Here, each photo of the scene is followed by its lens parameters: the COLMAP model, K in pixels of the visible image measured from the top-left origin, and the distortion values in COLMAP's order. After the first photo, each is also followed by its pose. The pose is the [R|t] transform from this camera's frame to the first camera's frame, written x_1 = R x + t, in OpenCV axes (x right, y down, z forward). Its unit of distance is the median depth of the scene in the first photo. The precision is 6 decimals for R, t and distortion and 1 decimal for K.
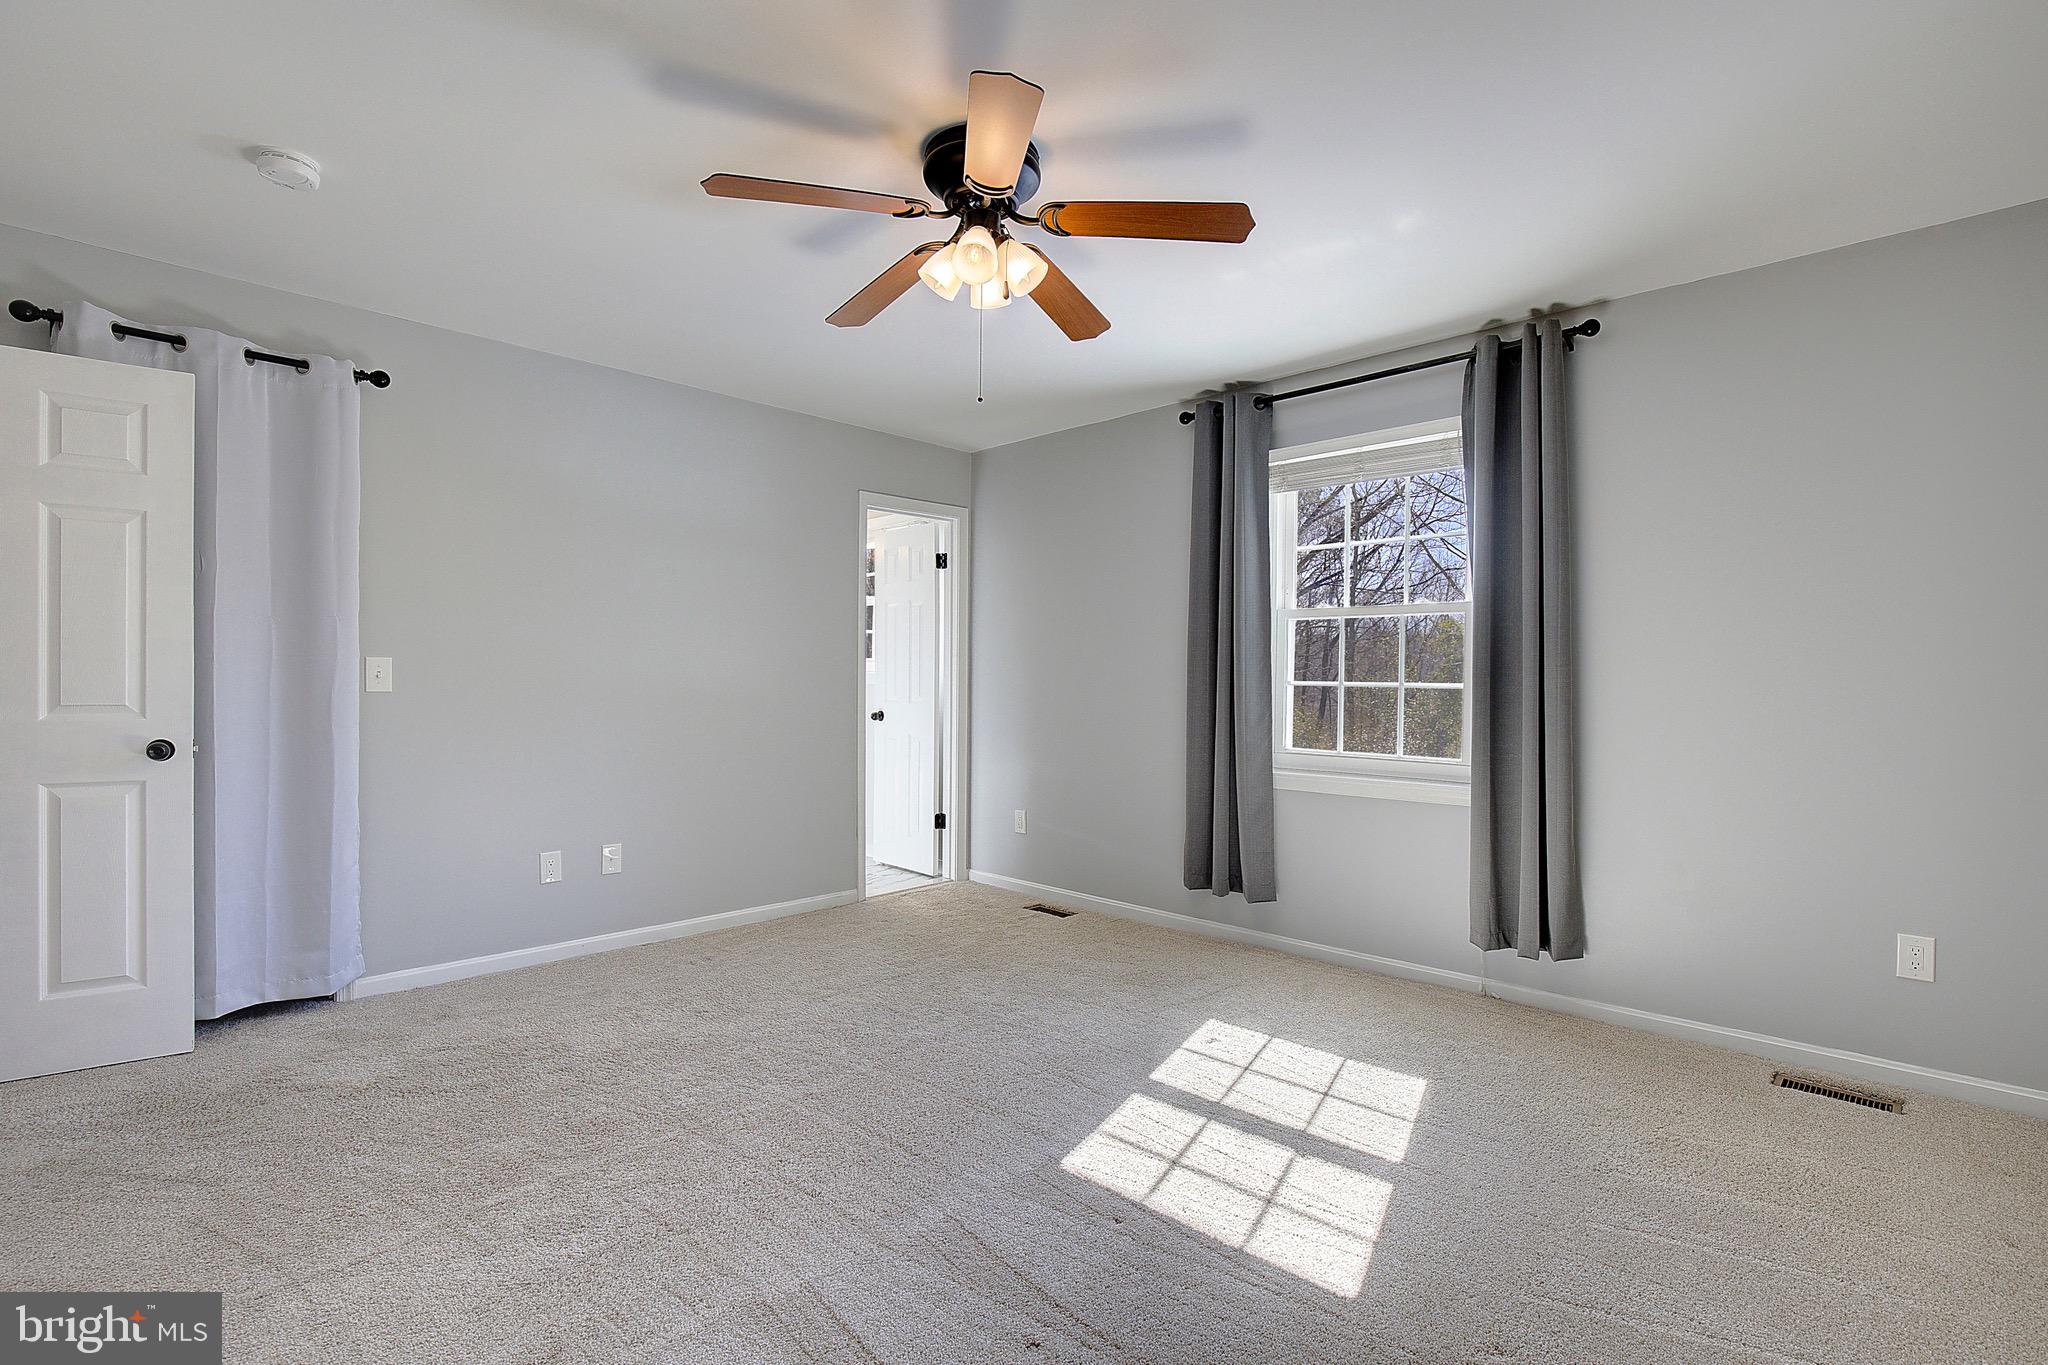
lens RADIAL K [[957.3, 0, 1039.2], [0, 957.3, 679.2], [0, 0, 1]] dist [-0.023464, 0.007730]
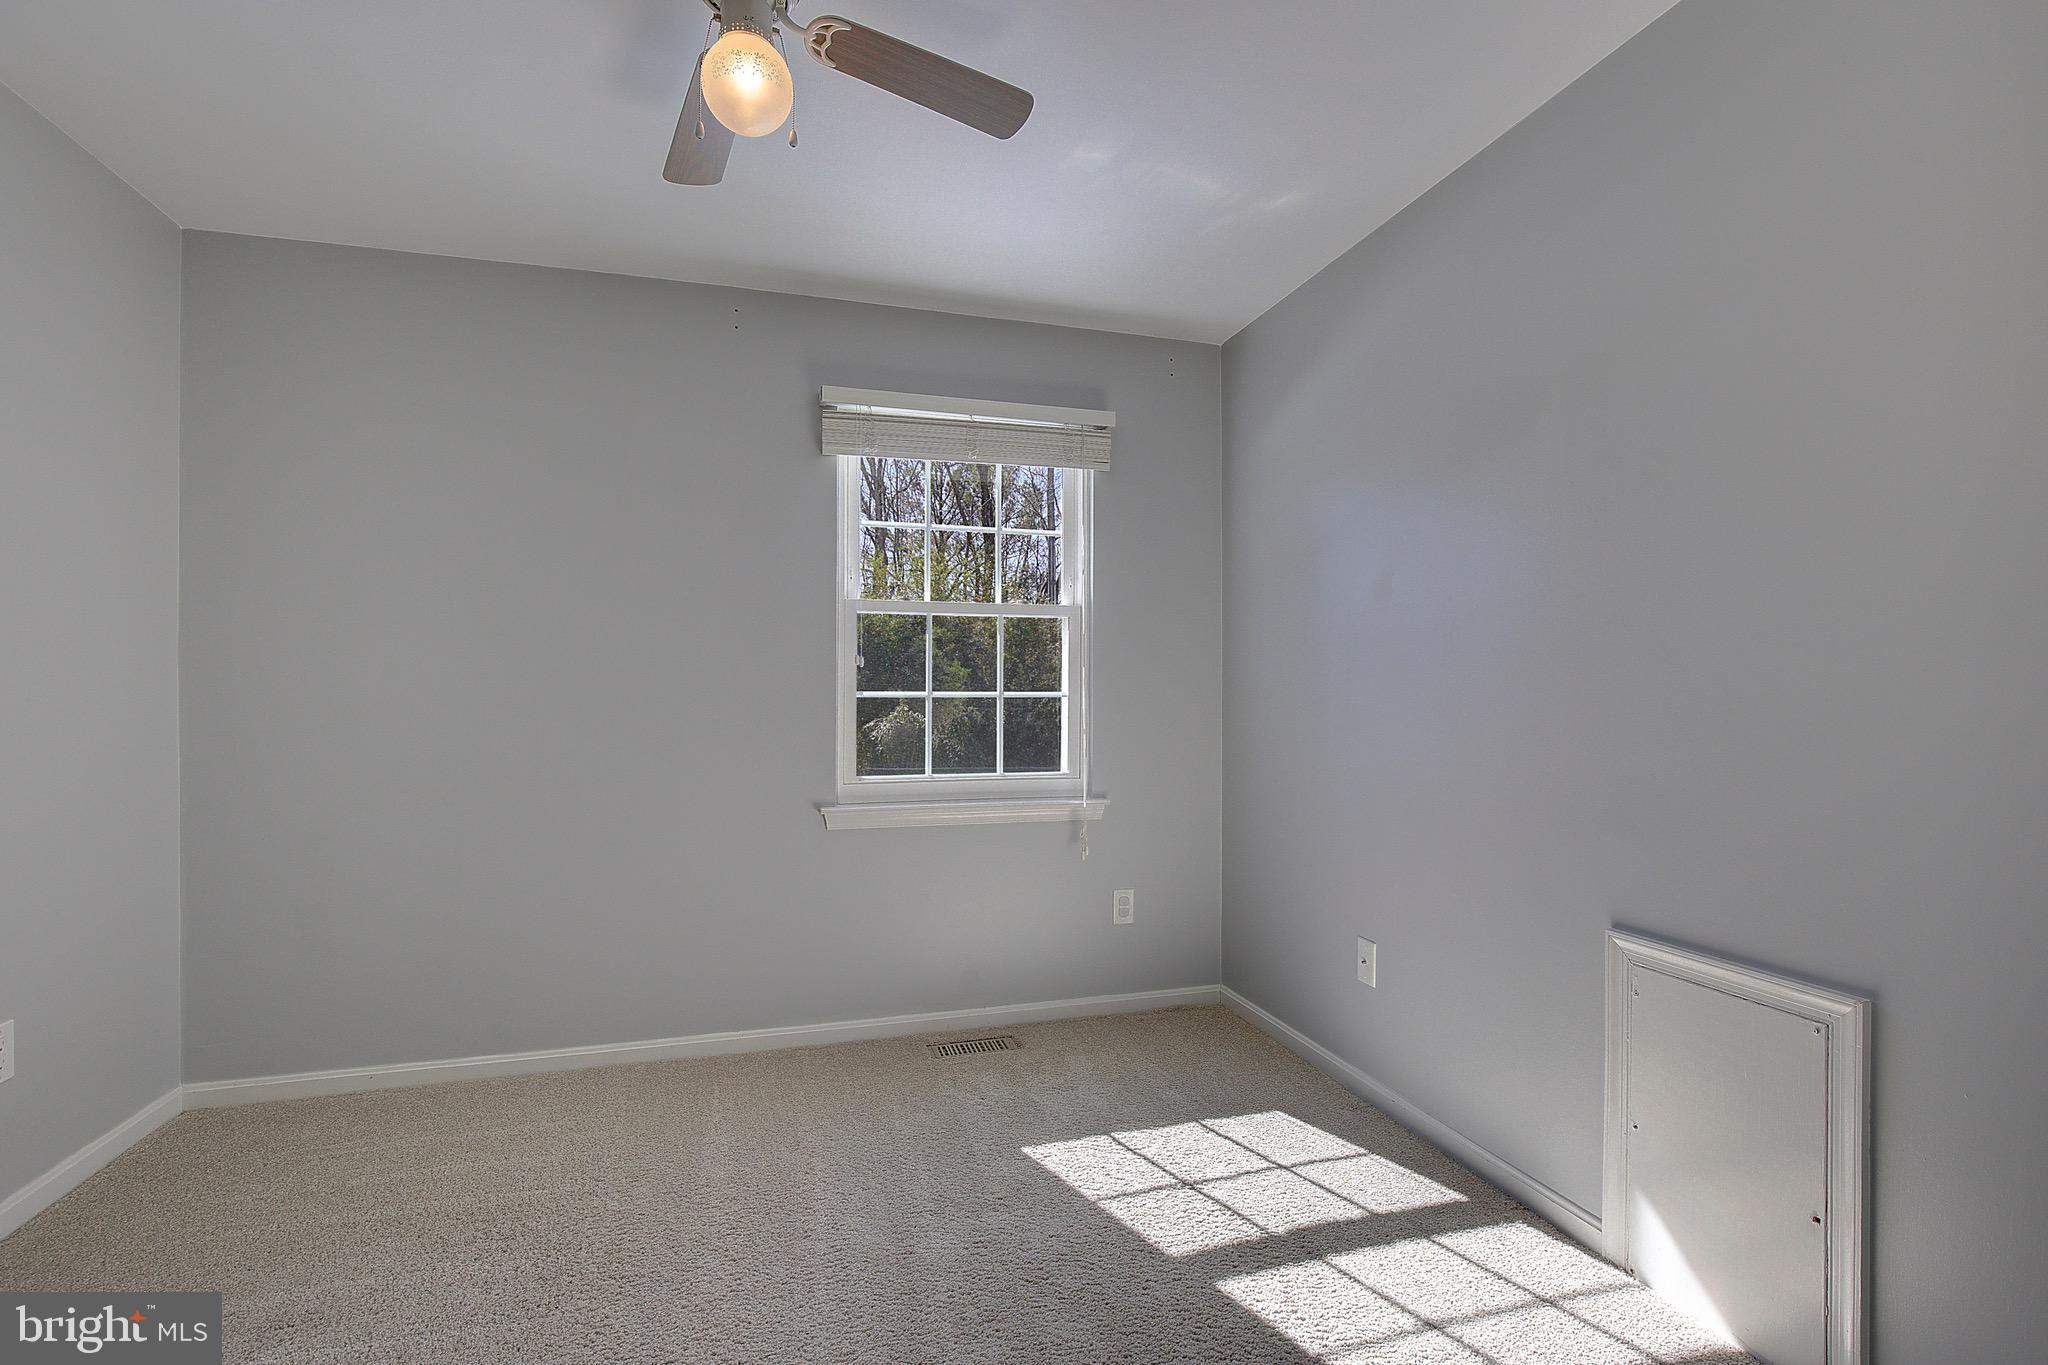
lens RADIAL K [[957.3, 0, 1029.8], [0, 957.3, 688.0], [0, 0, 1]] dist [-0.023464, 0.007730]
pose [[0.500102, -0.001461, 0.865965, -0.406849], [0.003663, 0.999993, -0.000428, 0.000080], [-0.865959, 0.003386, 0.500104, 0.551812]]
